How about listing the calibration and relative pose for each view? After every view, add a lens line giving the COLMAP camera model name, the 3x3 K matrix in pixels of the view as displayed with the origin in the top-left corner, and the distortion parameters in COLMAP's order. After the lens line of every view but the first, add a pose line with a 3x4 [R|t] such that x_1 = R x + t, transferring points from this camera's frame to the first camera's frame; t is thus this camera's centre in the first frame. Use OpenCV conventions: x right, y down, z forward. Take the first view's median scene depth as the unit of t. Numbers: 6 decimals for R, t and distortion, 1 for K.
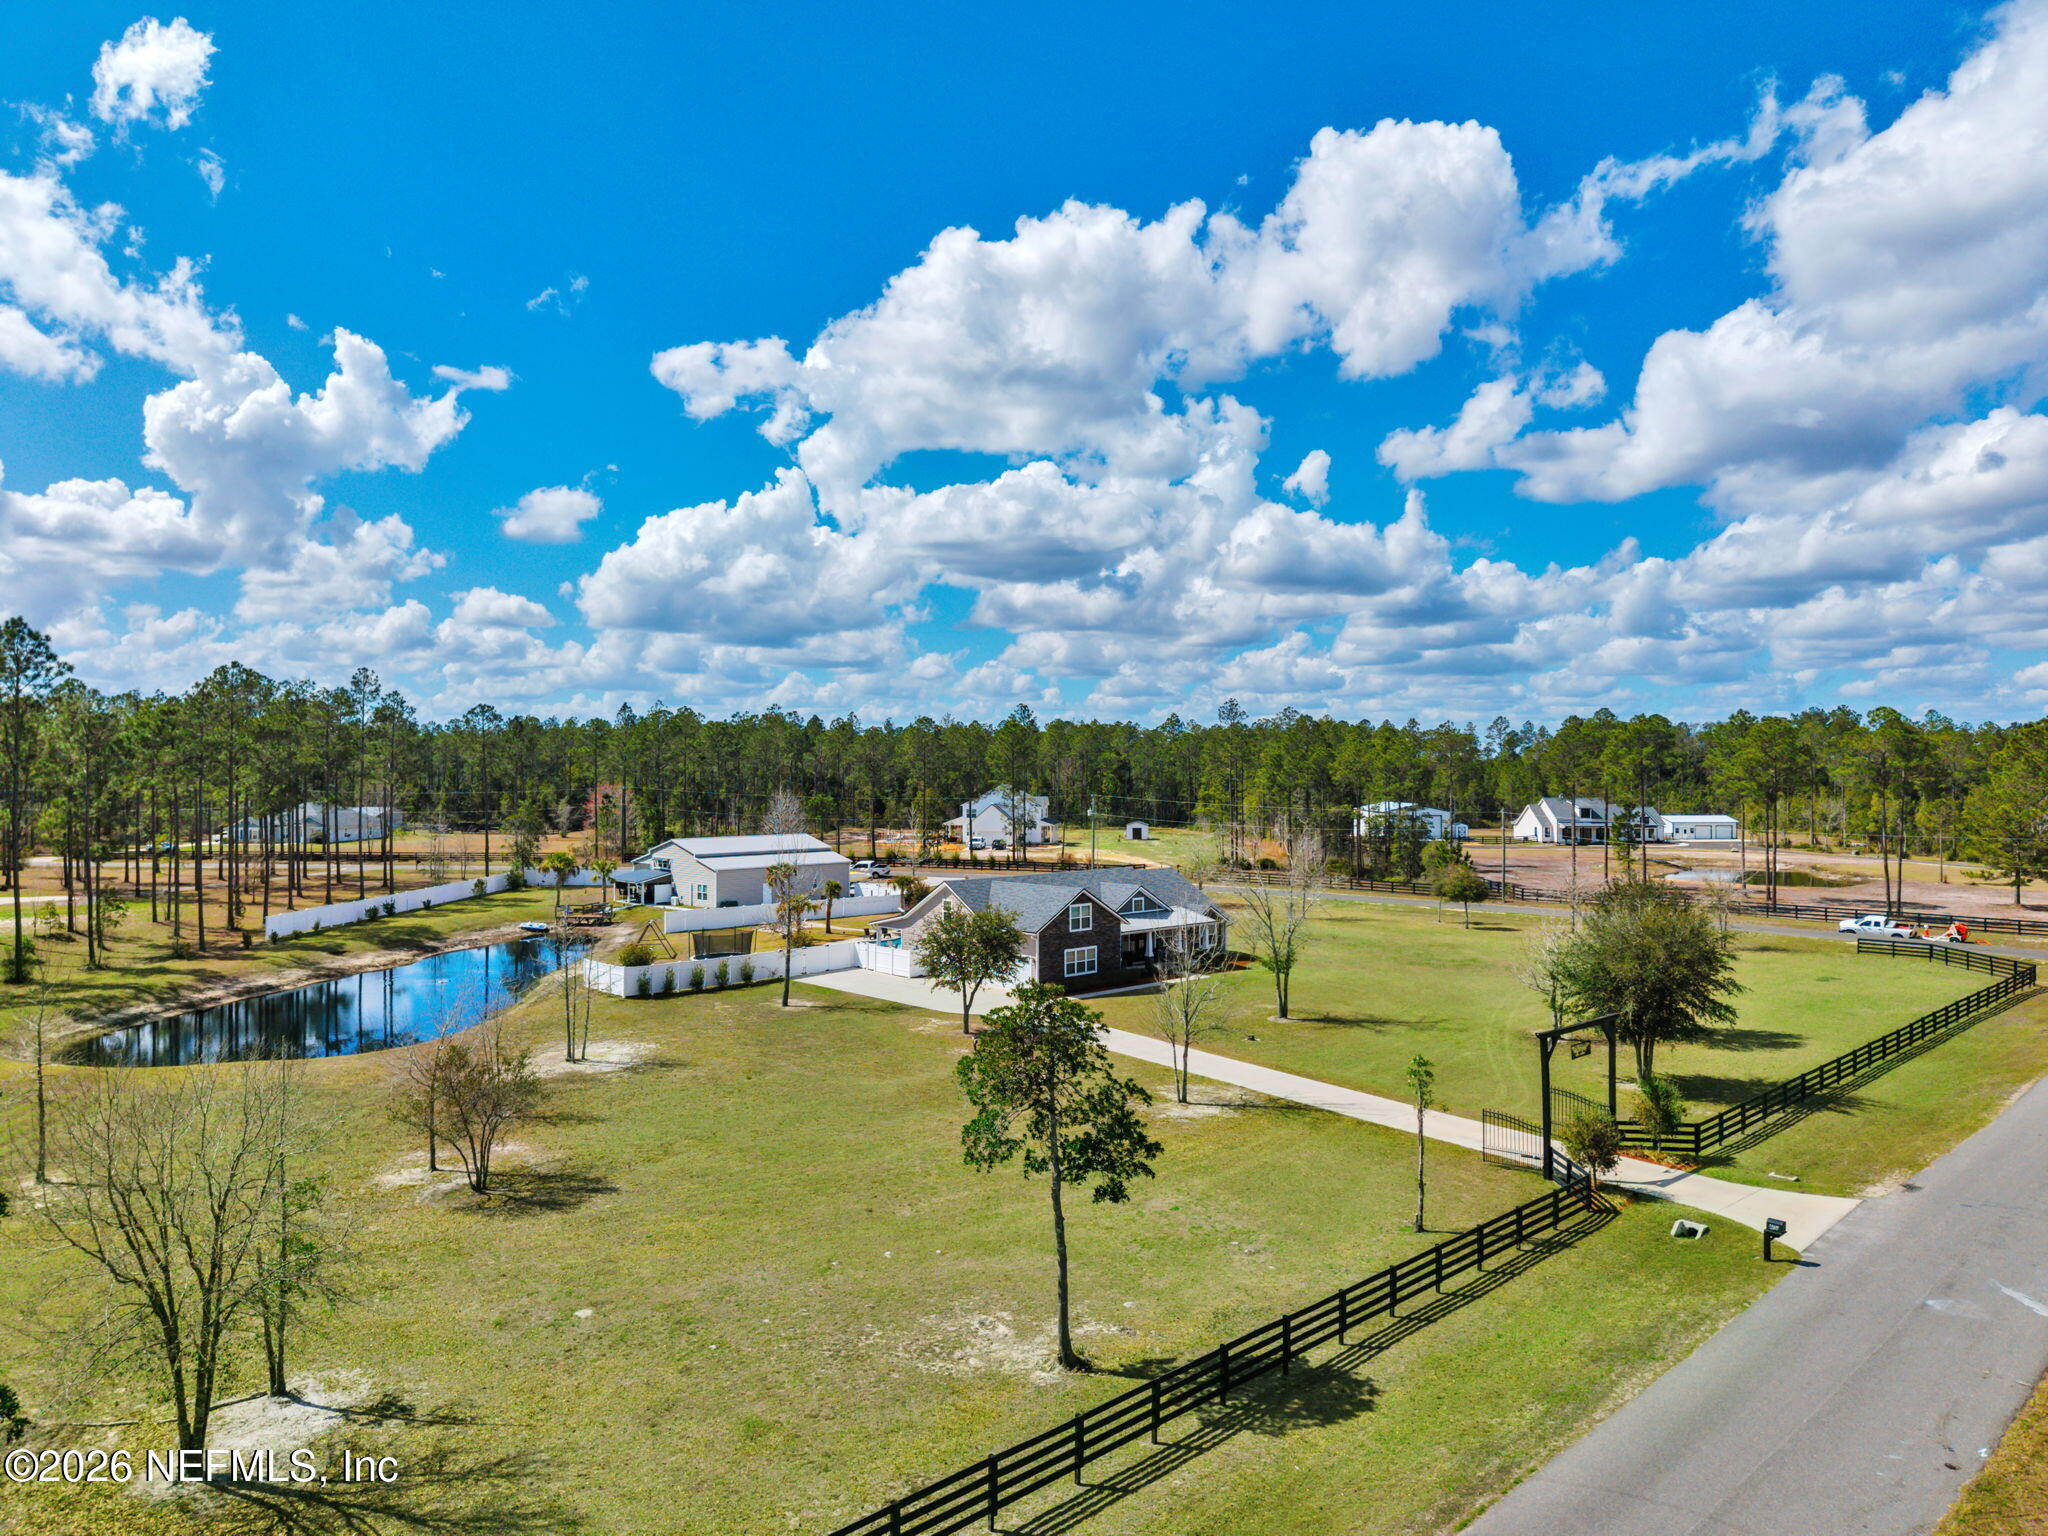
lens RADIAL K [[1375.5, 0, 1024.0], [0, 1375.5, 768.0], [0, 0, 1]] dist [0.006804, -0.004071]
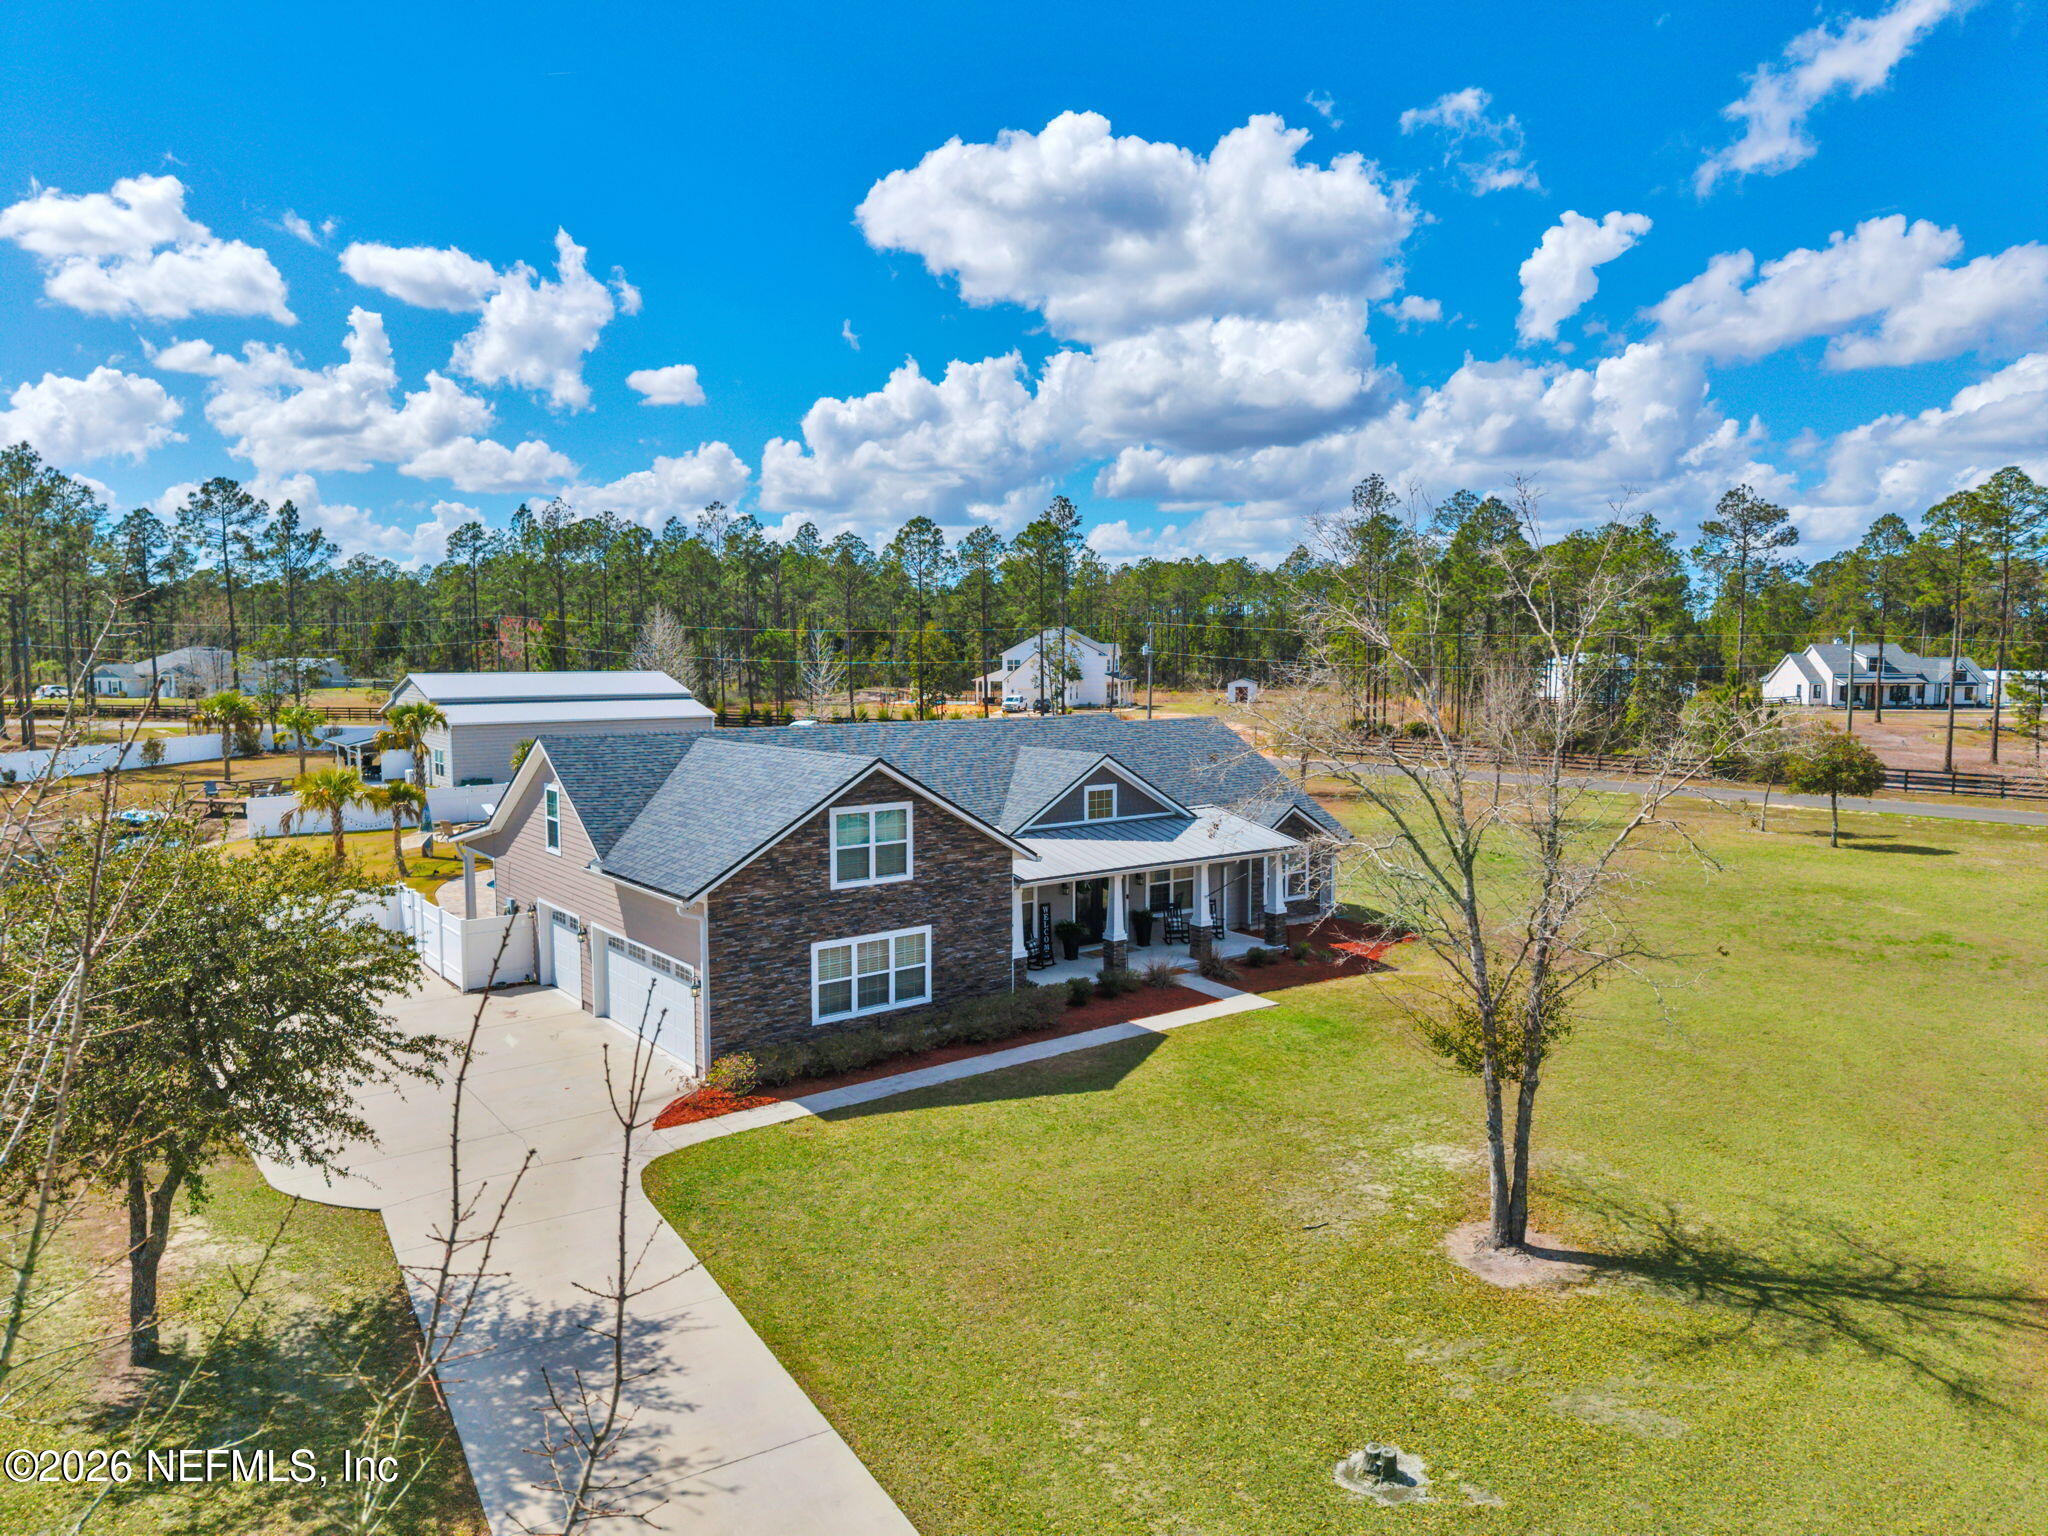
lens RADIAL K [[1401.3, 0, 1024.0], [0, 1401.3, 768.0], [0, 0, 1]] dist [0.033195, -0.001230]
pose [[0.995550, 0.005365, -0.094079, 0.084330], [0.002979, 0.996086, 0.088336, 0.046192], [0.094185, -0.088223, 0.991638, 0.512724]]
